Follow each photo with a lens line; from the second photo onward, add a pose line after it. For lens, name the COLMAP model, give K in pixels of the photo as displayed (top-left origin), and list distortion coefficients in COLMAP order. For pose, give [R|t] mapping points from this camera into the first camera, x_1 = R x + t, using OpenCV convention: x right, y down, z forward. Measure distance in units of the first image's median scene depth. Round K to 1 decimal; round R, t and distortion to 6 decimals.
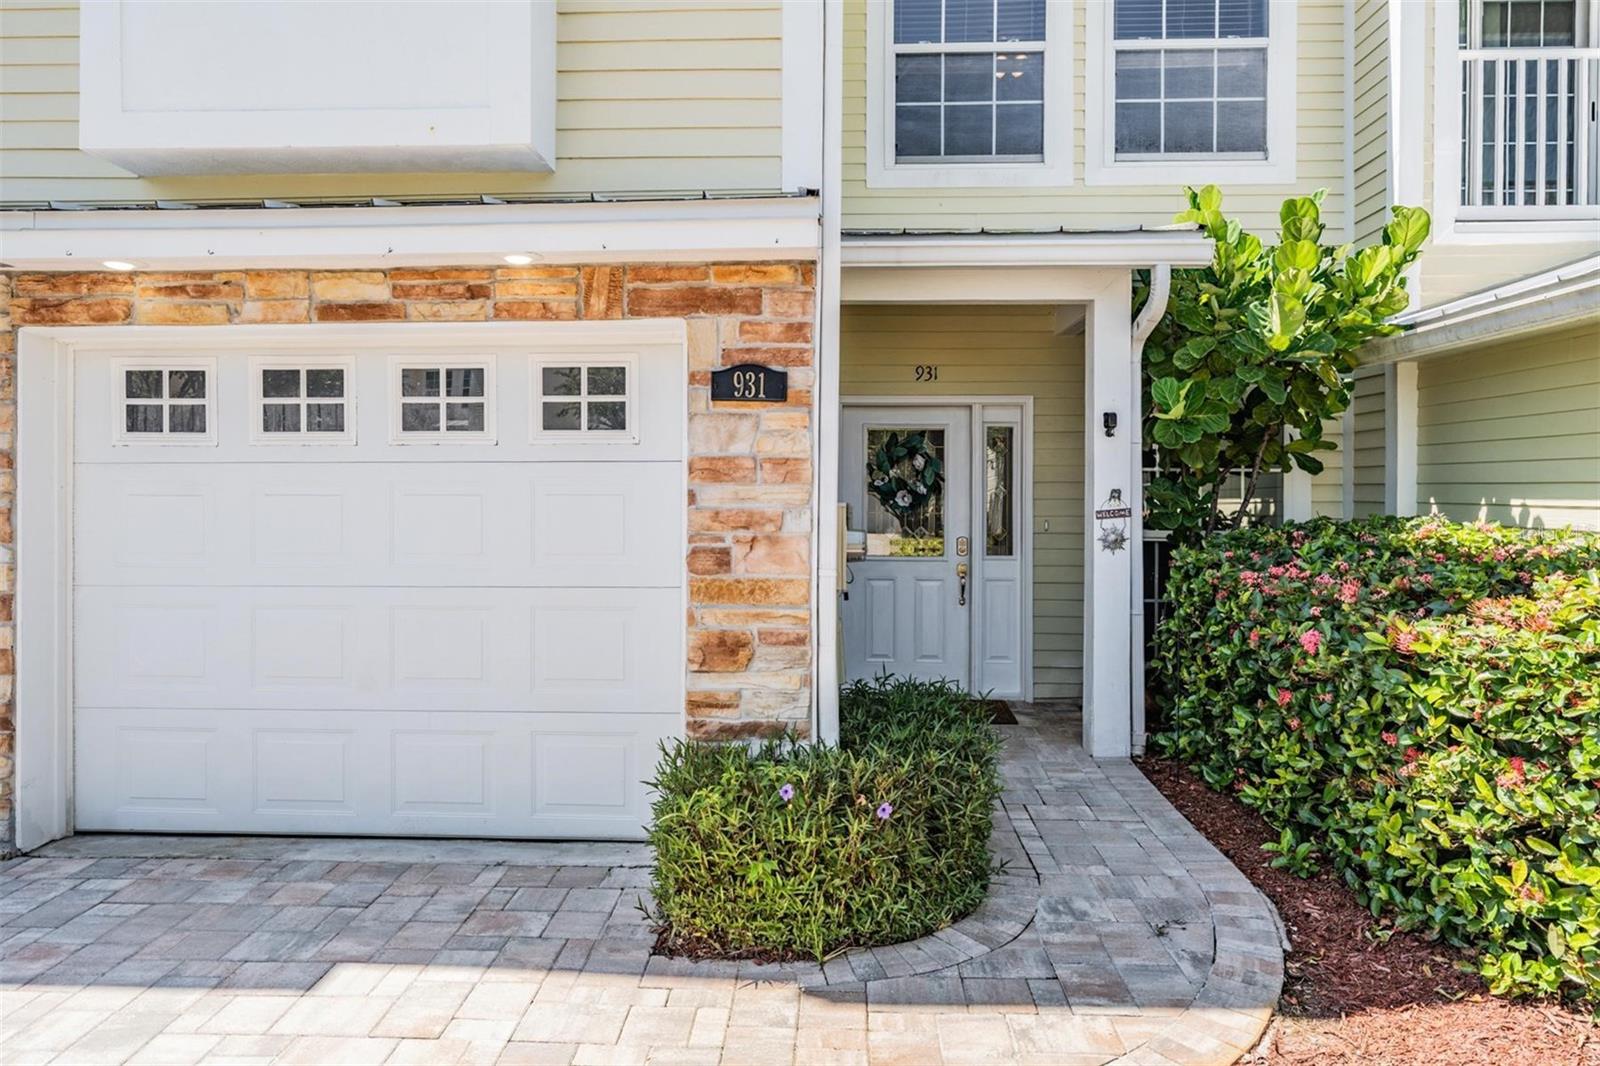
lens RADIAL K [[960.3, 0, 800.3], [0, 960.3, 491.1], [0, 0, 1]] dist [0.003843, 0.000470]
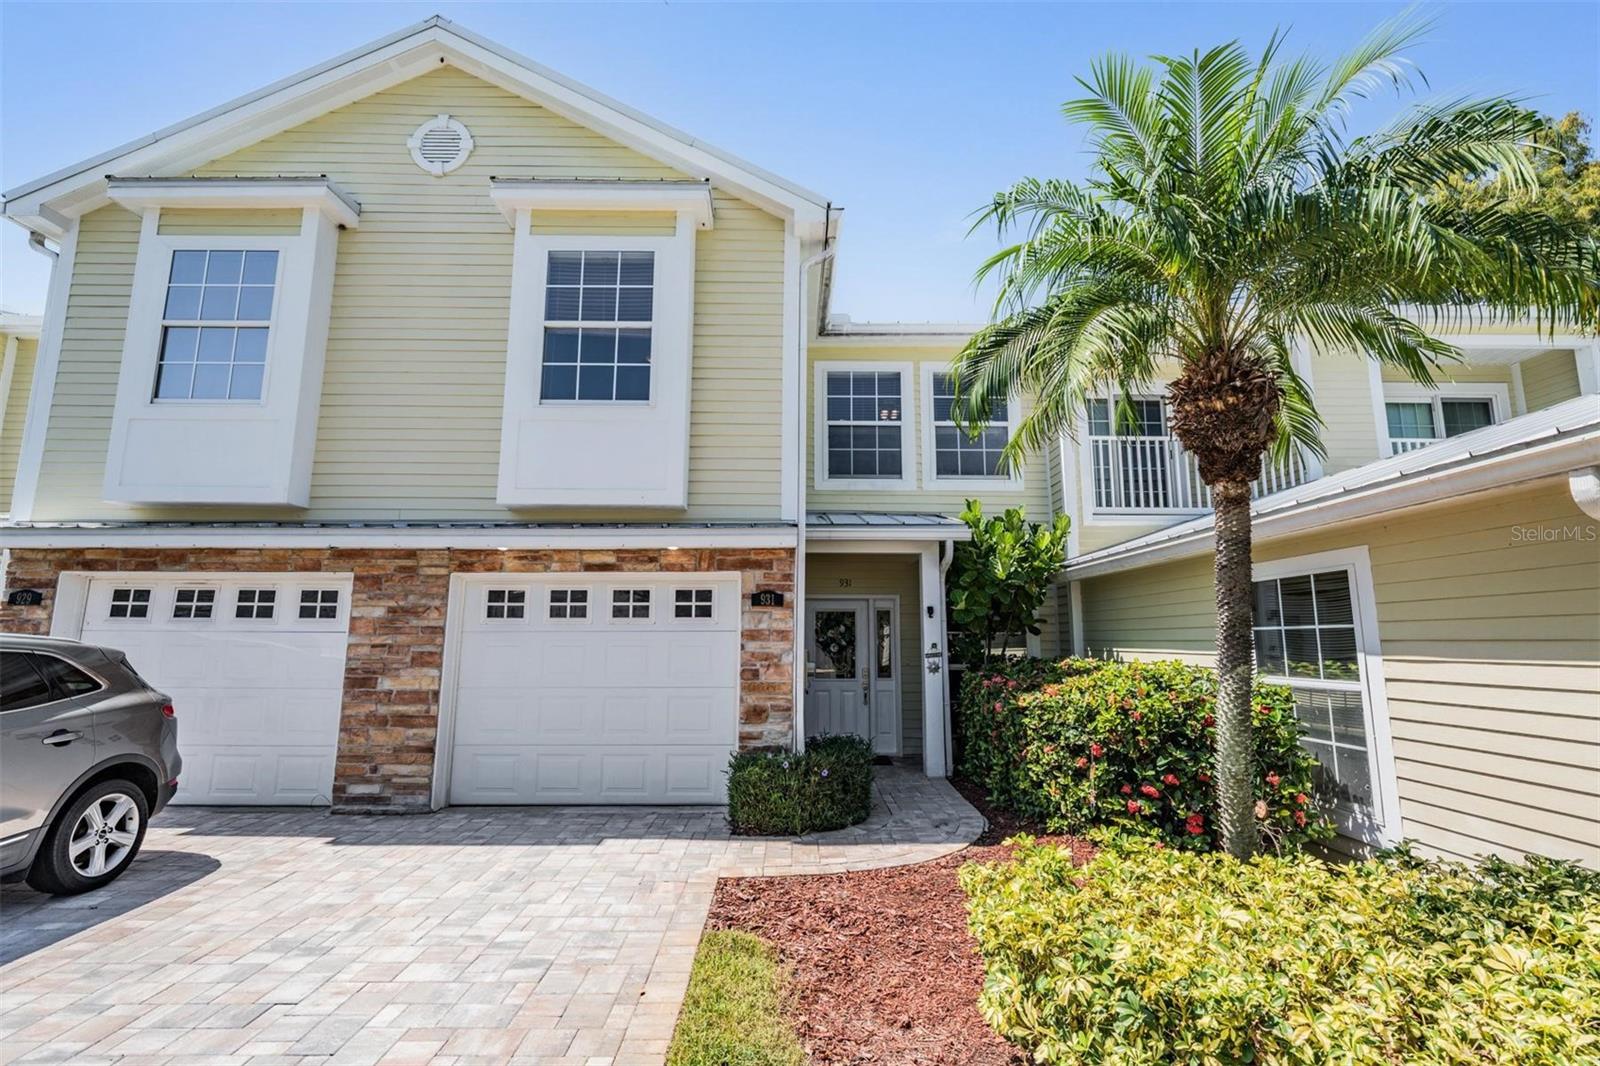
lens RADIAL K [[706.8, 0, 802.6], [0, 706.8, 527.8], [0, 0, 1]] dist [0.000249, -0.000128]
pose [[0.998393, 0.009271, 0.055914, -0.064257], [-0.000194, 0.987084, -0.160206, -0.004781], [-0.056677, 0.159937, 0.985499, -0.749829]]
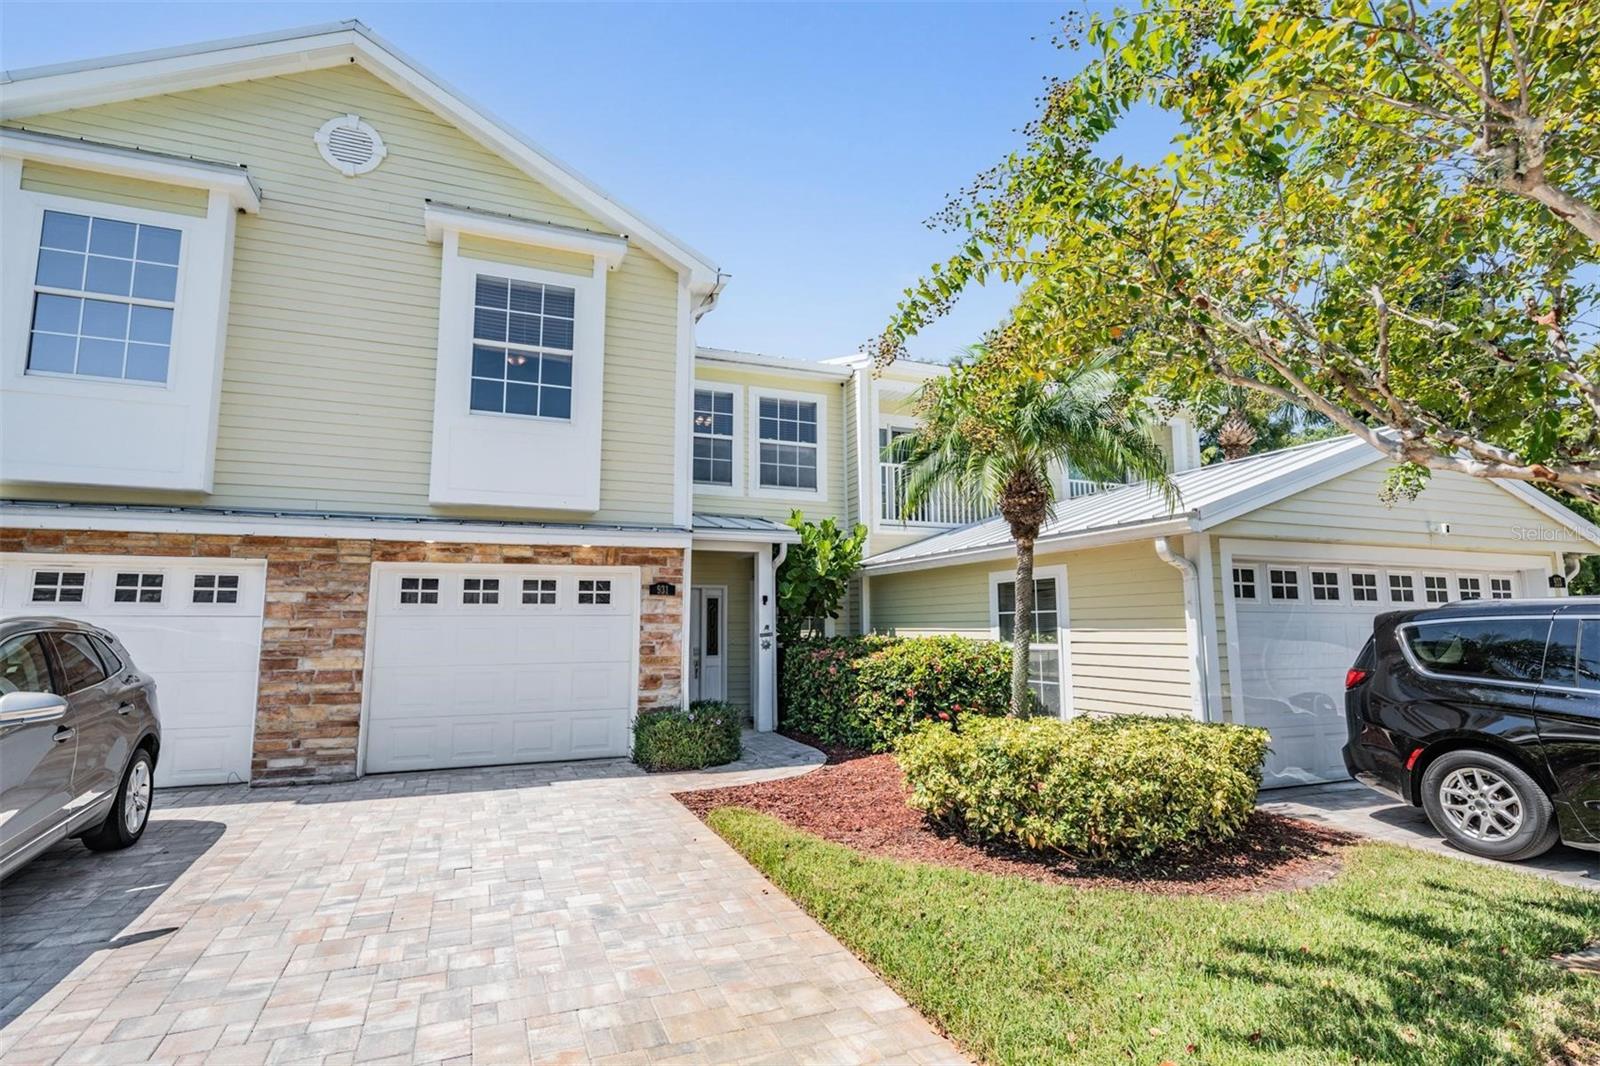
lens RADIAL K [[755.7, 0, 792.4], [0, 755.7, 531.4], [0, 0, 1]] dist [0.001206, -0.000069]
pose [[0.911426, 0.046198, 0.408862, -0.630796], [0.007137, 0.991752, -0.127969, 0.011661], [-0.411402, 0.119553, 0.903579, -1.250847]]
